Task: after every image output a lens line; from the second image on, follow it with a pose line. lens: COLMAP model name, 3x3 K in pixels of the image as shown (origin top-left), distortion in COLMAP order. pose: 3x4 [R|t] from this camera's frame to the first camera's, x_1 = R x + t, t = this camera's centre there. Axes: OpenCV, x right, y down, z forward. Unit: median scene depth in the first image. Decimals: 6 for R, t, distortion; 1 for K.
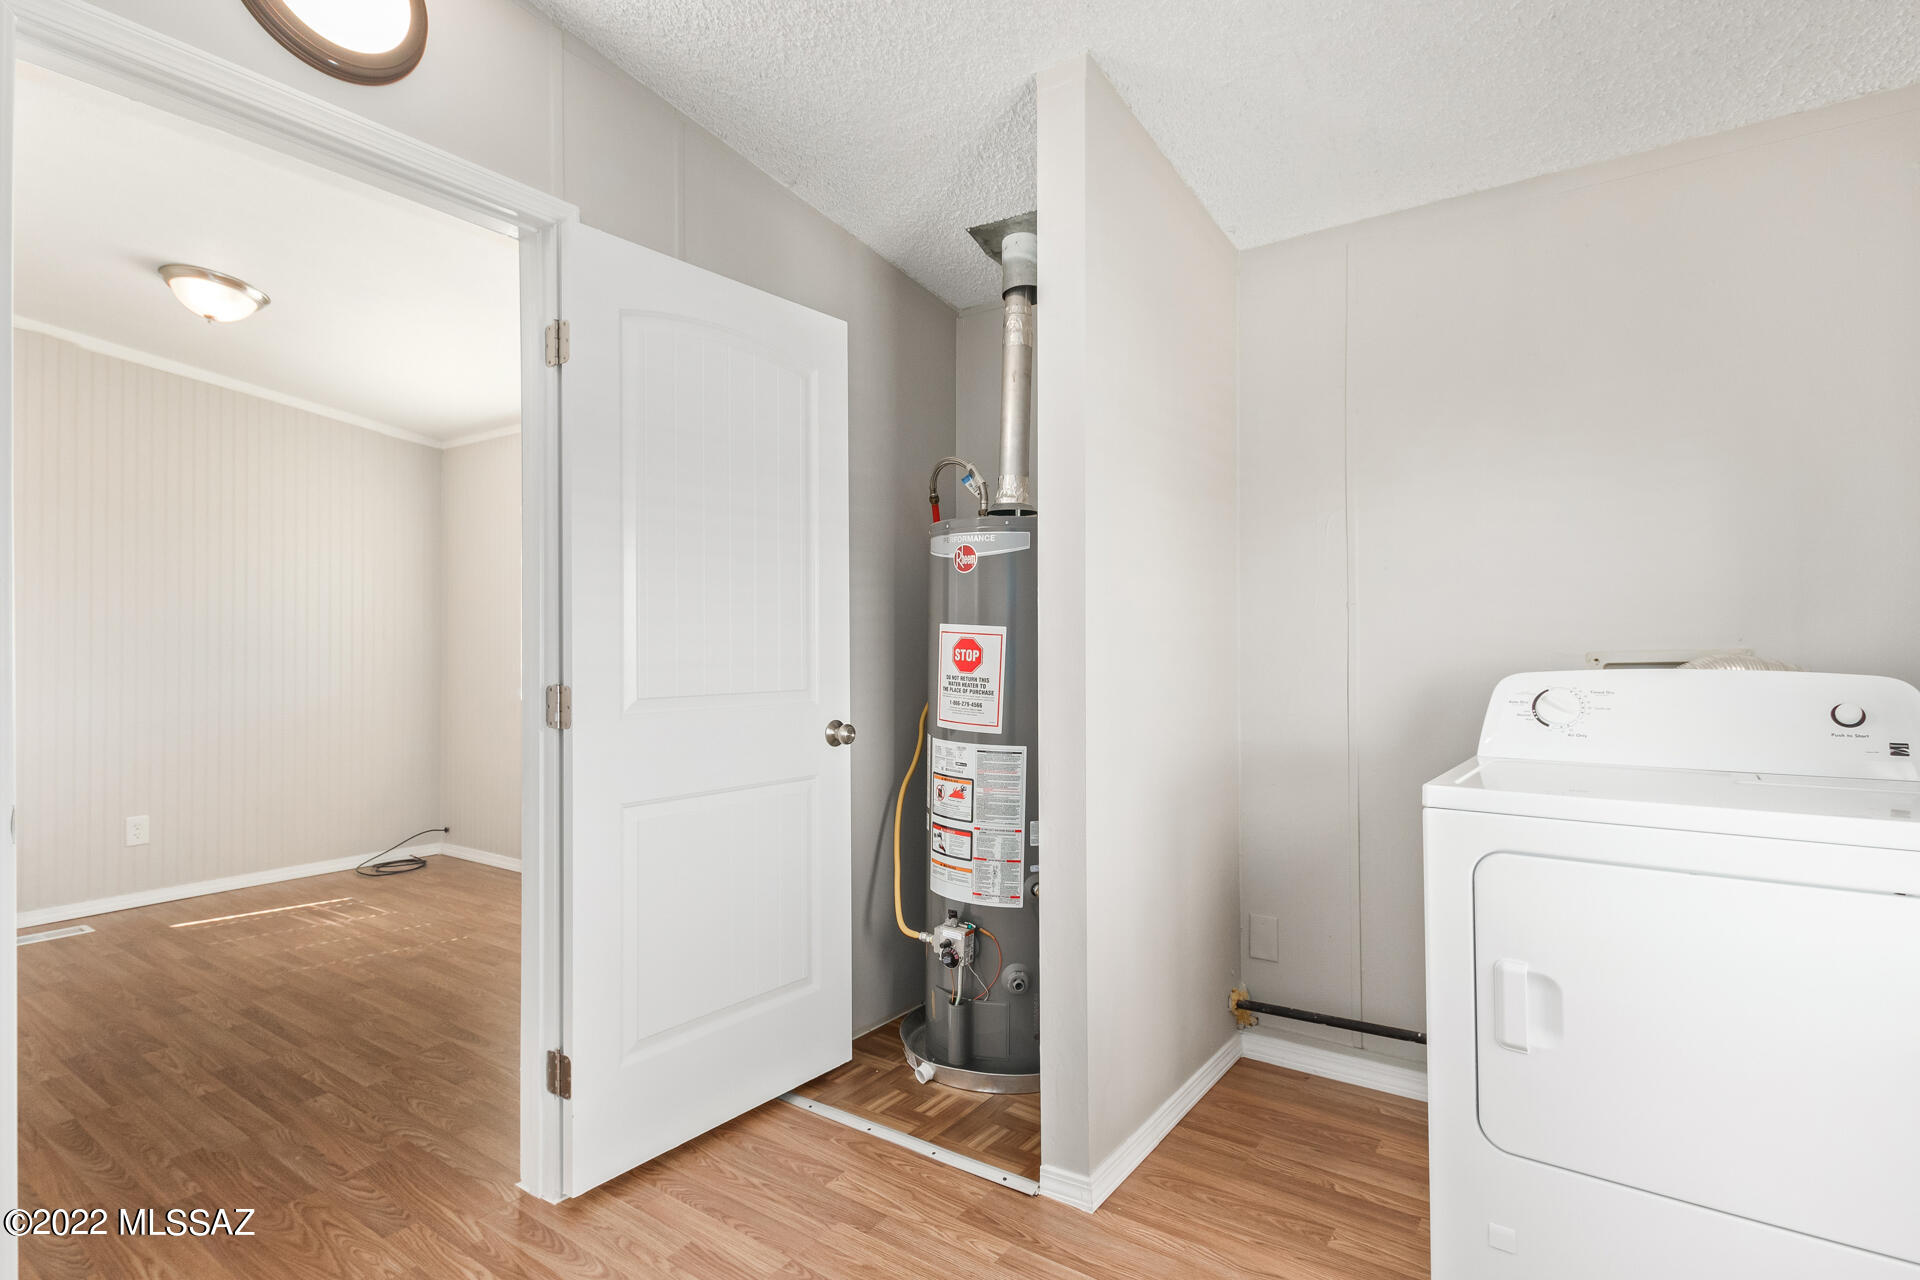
lens RADIAL K [[924.5, 0, 957.5], [0, 924.5, 638.8], [0, 0, 1]] dist [0.003701, -0.002358]
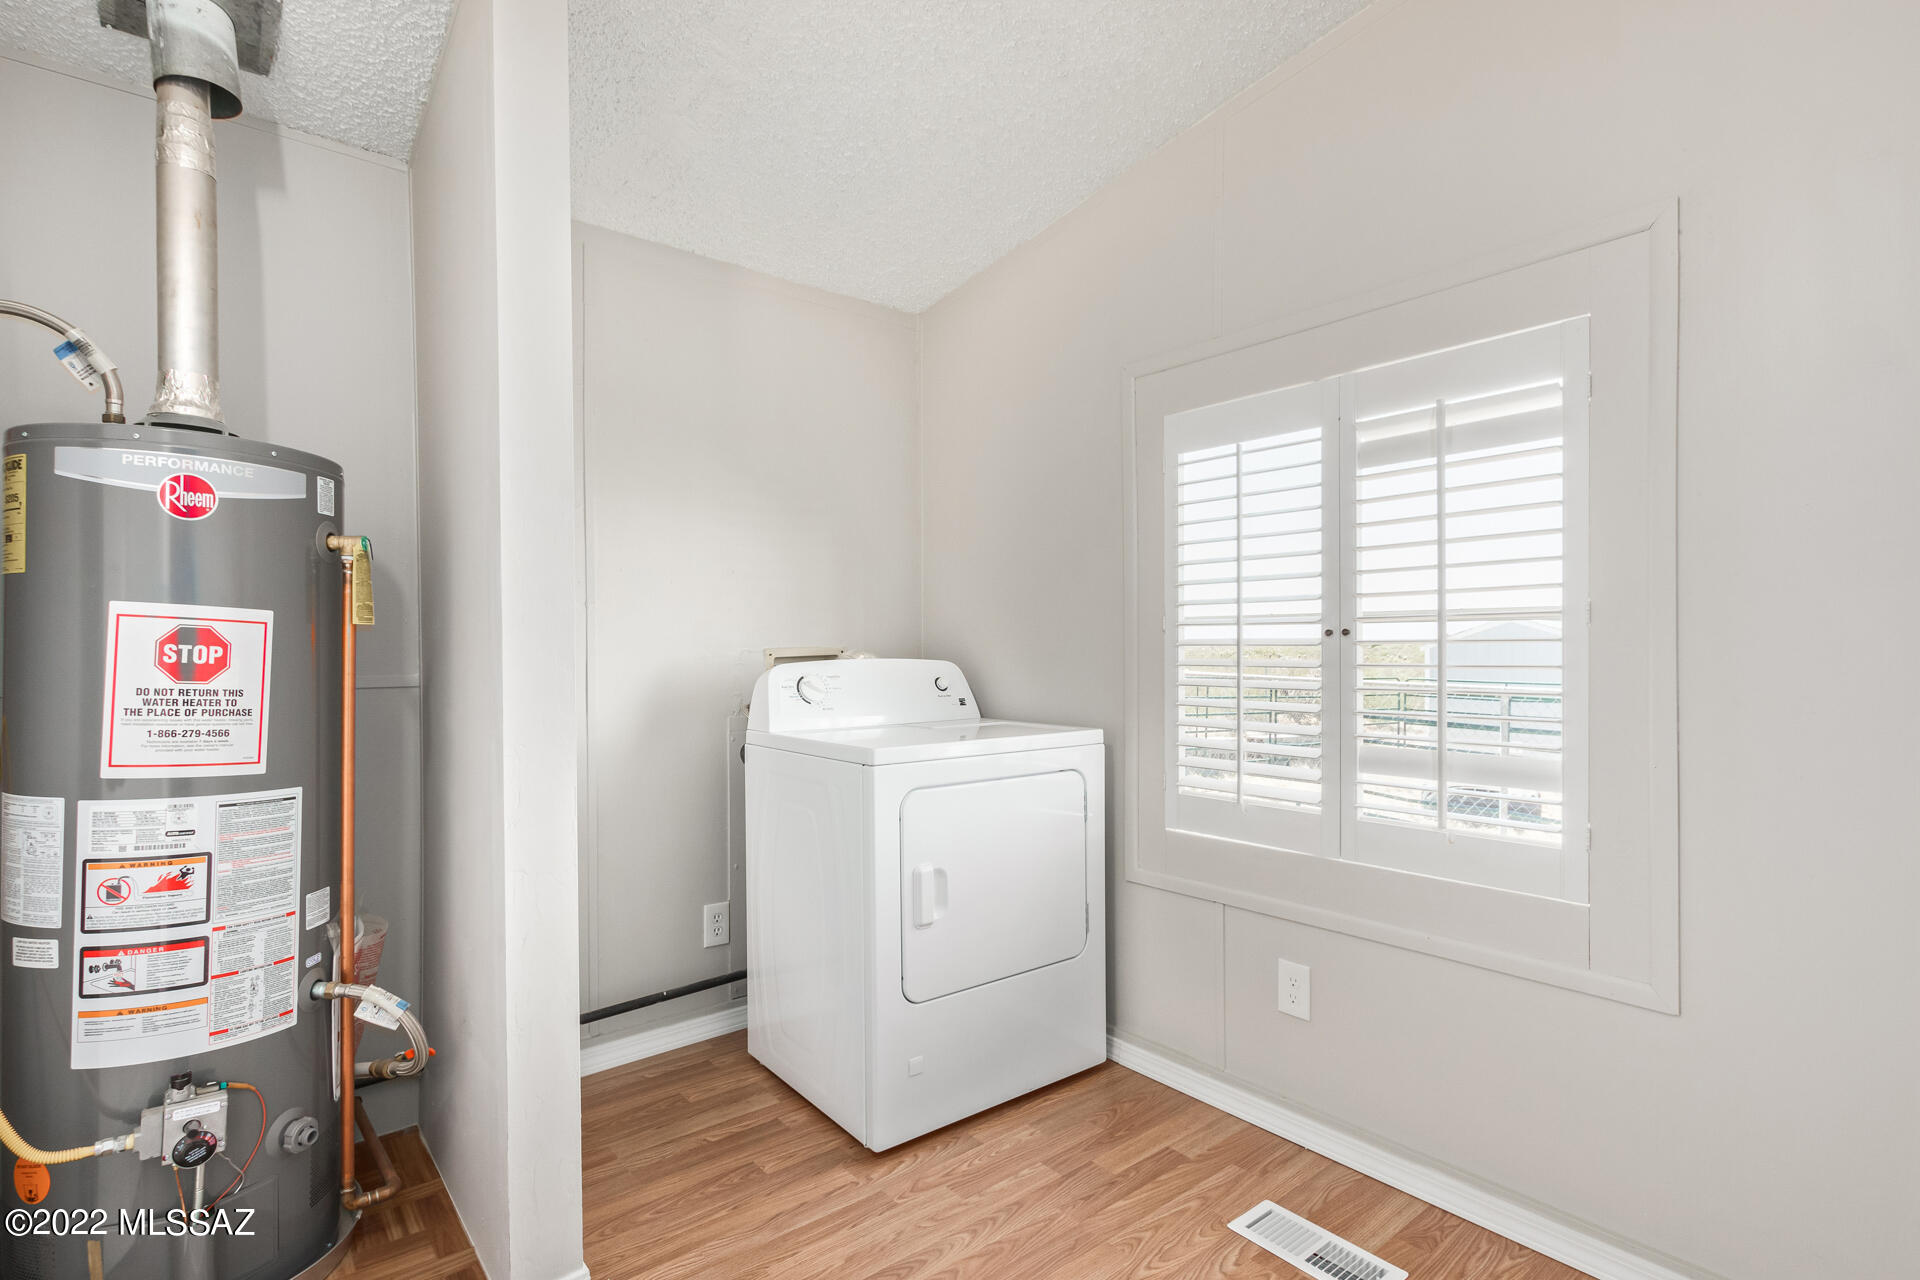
lens RADIAL K [[924.5, 0, 967.0], [0, 924.5, 643.4], [0, 0, 1]] dist [0.003701, -0.002358]
pose [[0.266209, 0.003929, 0.963907, -0.452479], [-0.010666, 0.999942, -0.001130, 0.005756], [-0.963856, -0.009980, 0.266236, 0.341691]]
